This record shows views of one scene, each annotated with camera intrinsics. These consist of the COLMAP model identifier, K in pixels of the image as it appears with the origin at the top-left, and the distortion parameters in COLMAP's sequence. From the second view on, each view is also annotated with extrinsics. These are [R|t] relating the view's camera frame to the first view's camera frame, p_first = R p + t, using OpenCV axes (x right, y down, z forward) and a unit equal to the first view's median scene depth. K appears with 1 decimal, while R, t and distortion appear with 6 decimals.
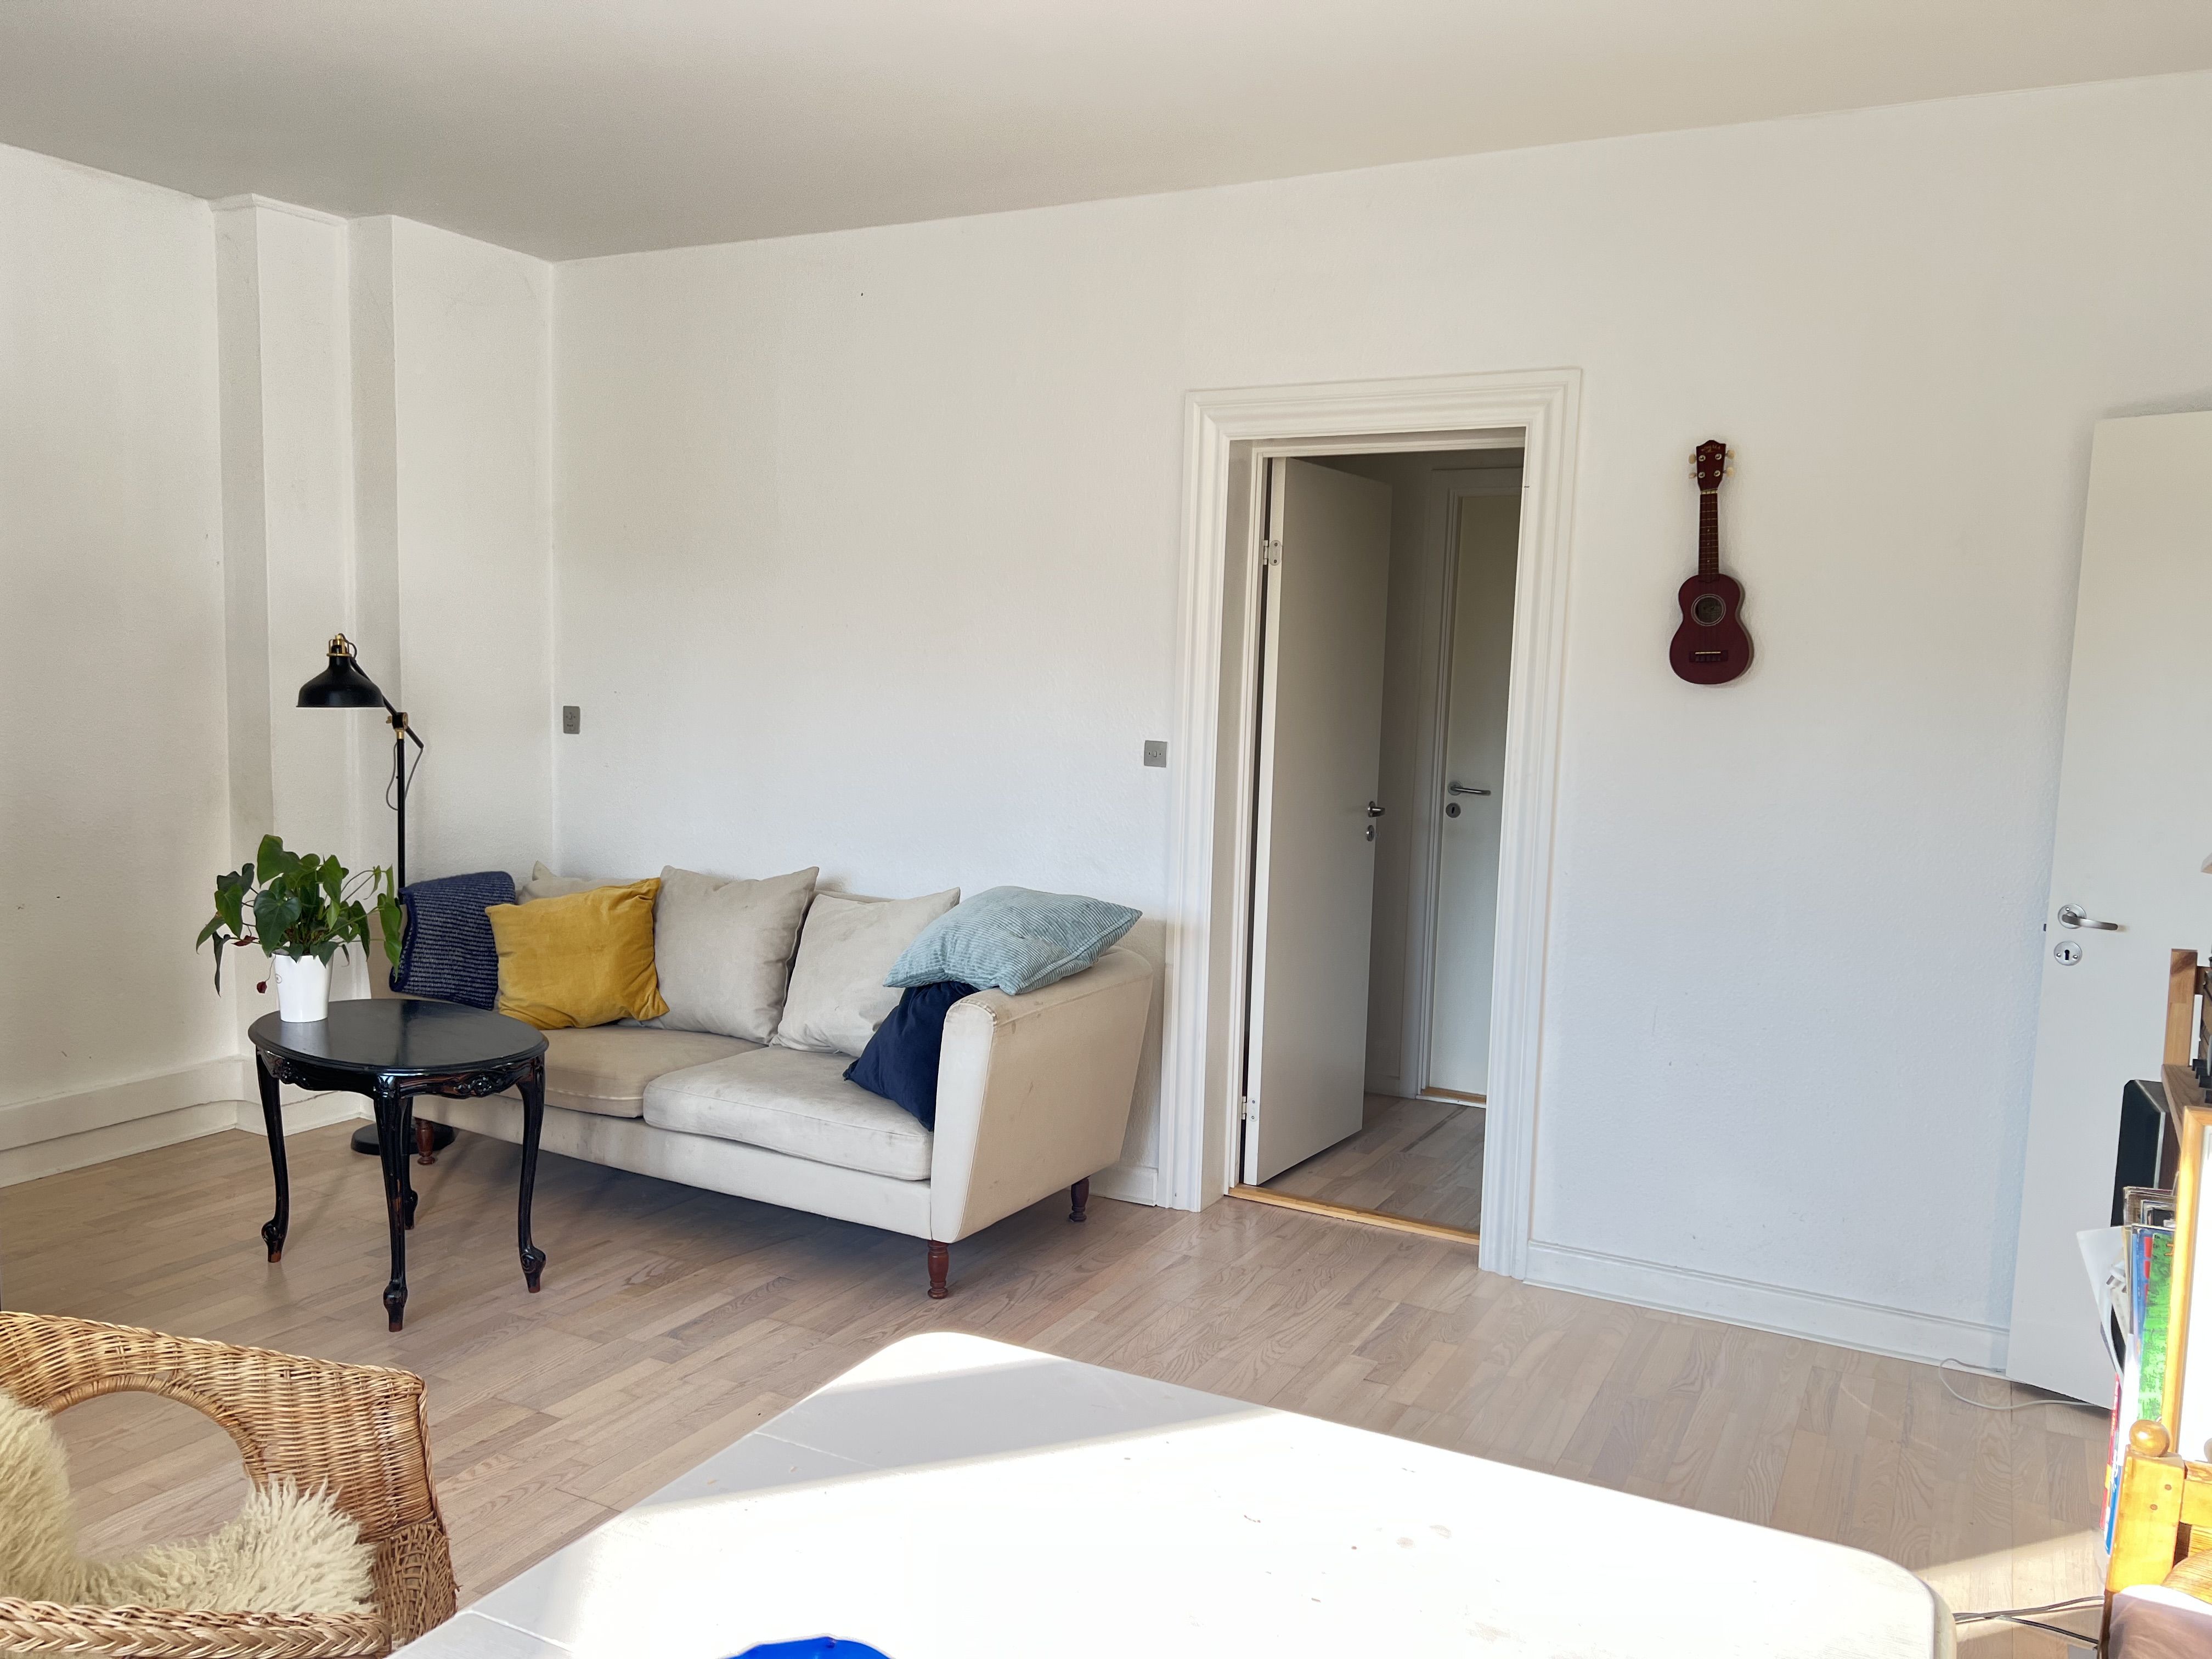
lens RADIAL K [[1651.1, 0, 1108.4], [0, 1651.1, 813.7], [0, 0, 1]] dist [0.008331, -0.002929]
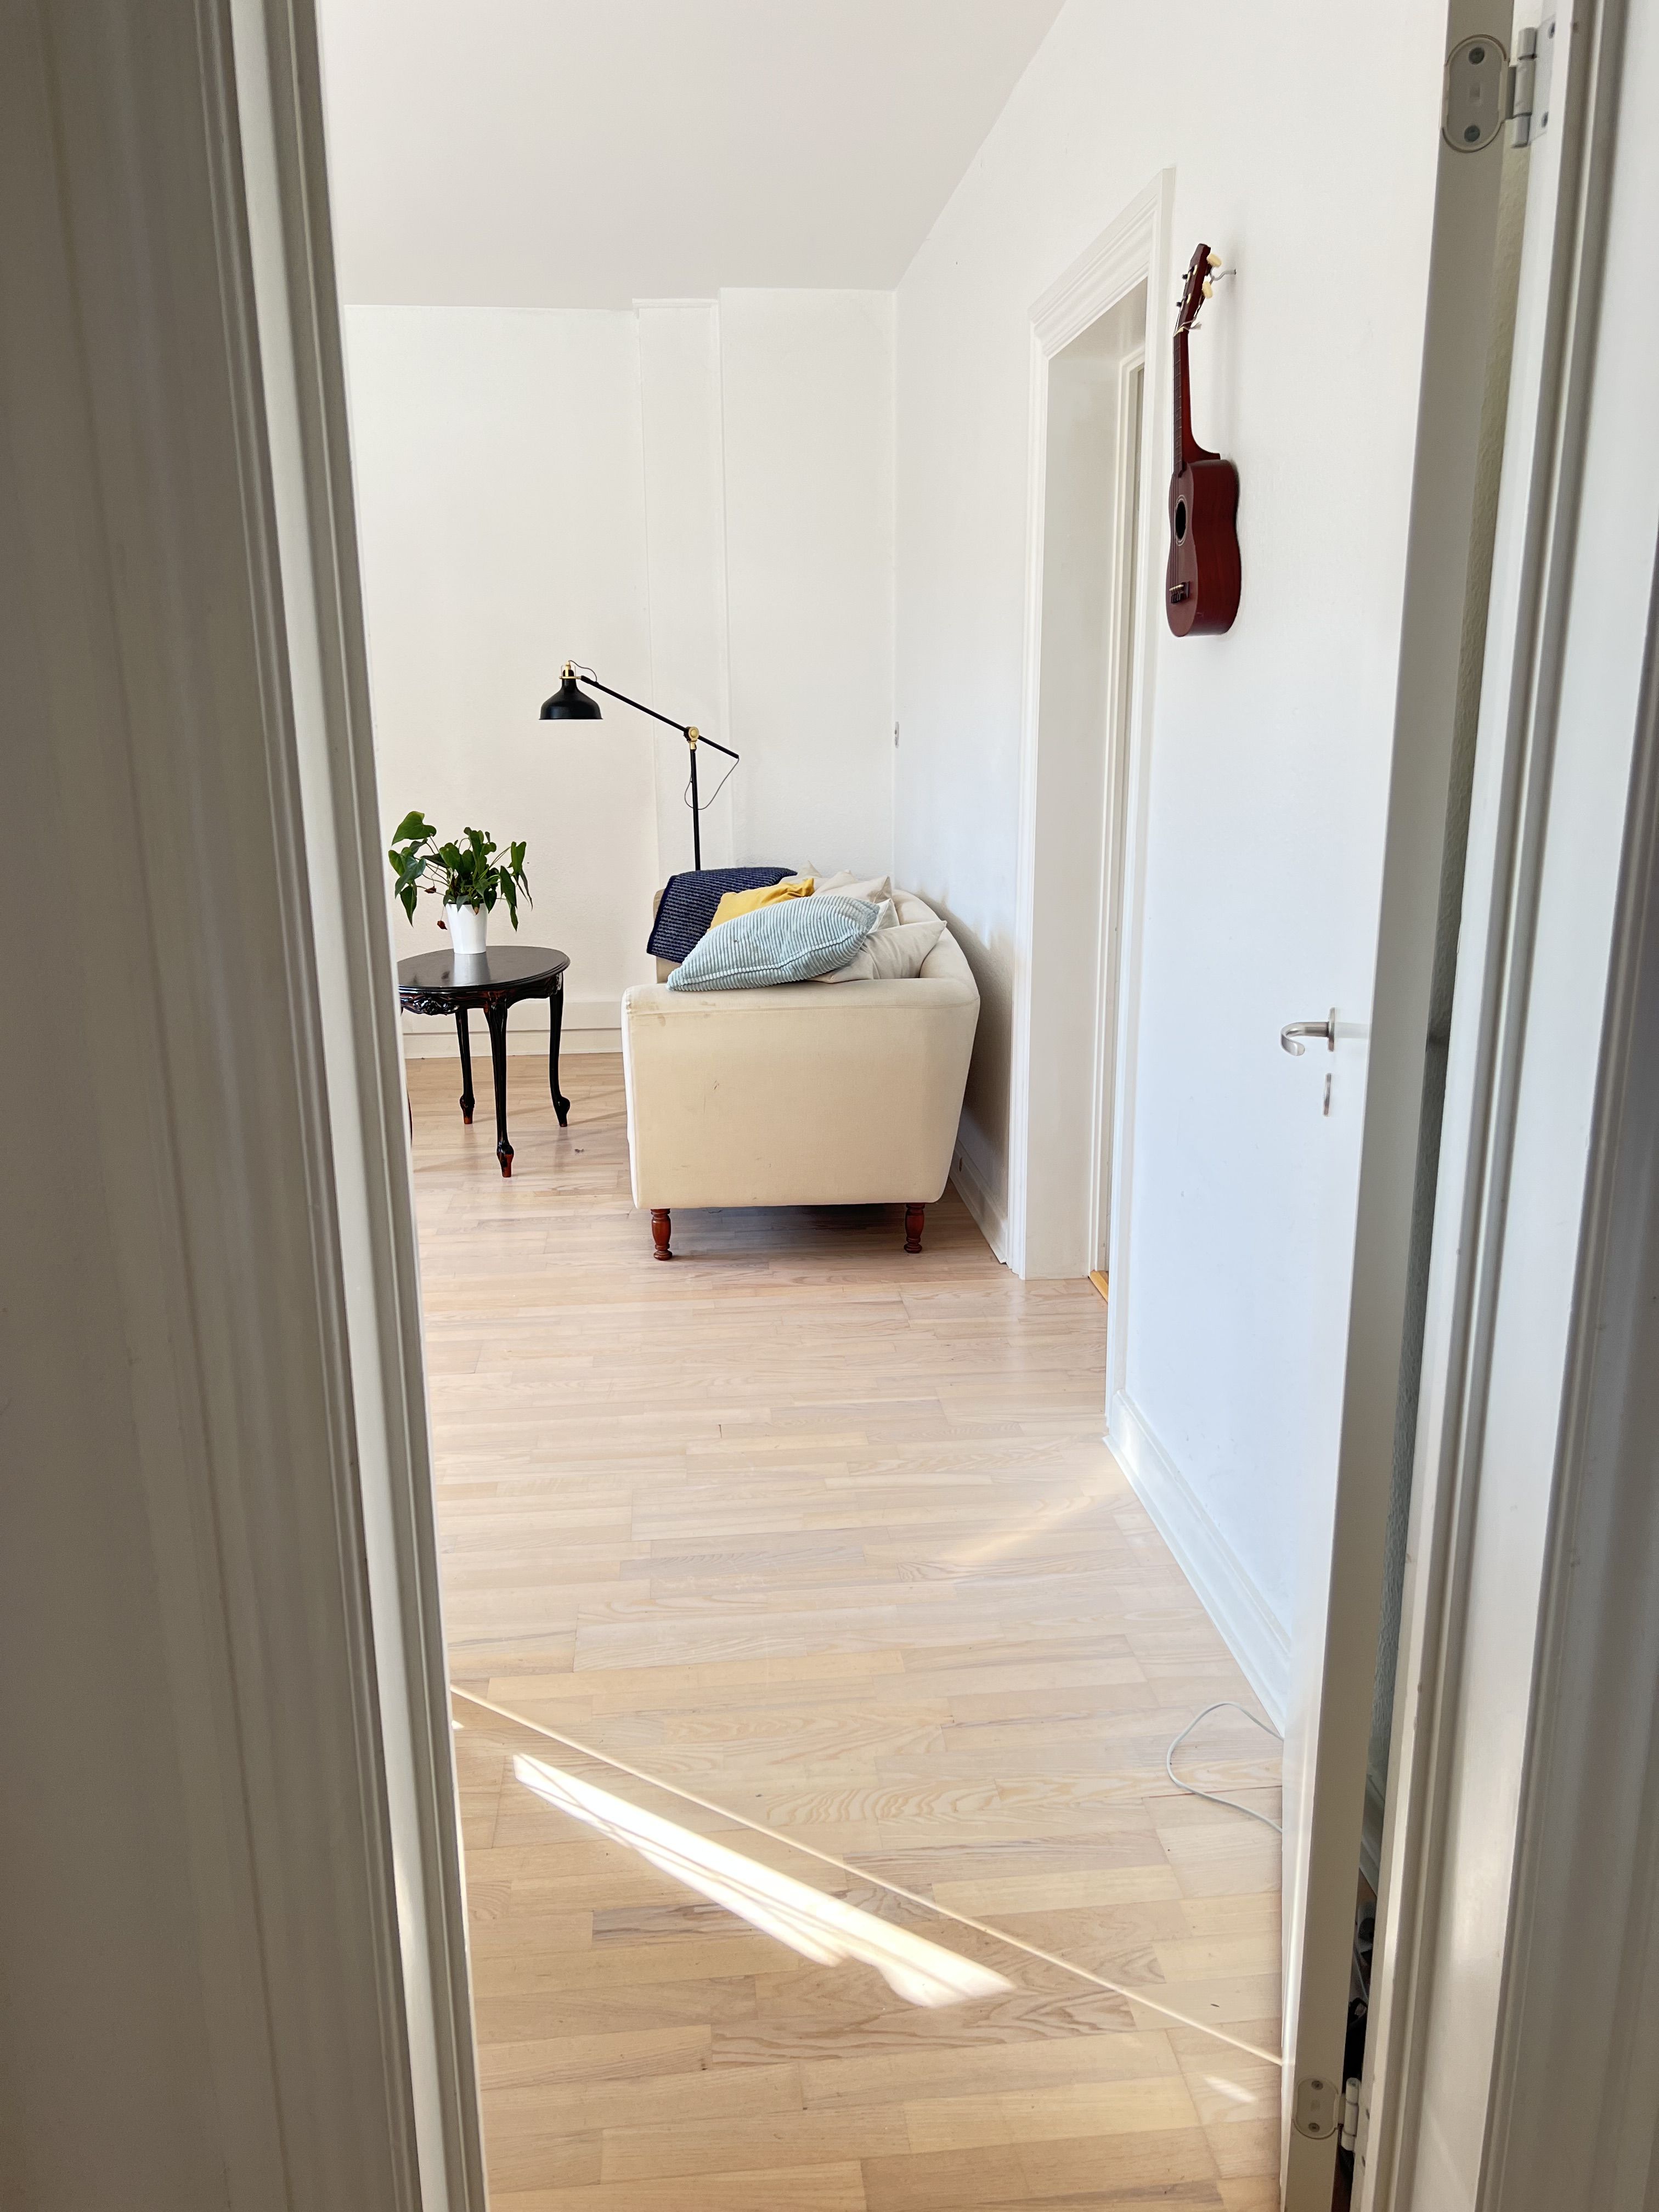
lens RADIAL K [[1651.1, 0, 830.2], [0, 1651.1, 1120.5], [0, 0, 1]] dist [0.008331, -0.002929]
pose [[0.559294, 0.179075, -0.809396, 0.837883], [-0.050969, 0.981970, 0.182036, -0.004062], [0.827401, -0.060558, 0.558337, 0.485514]]
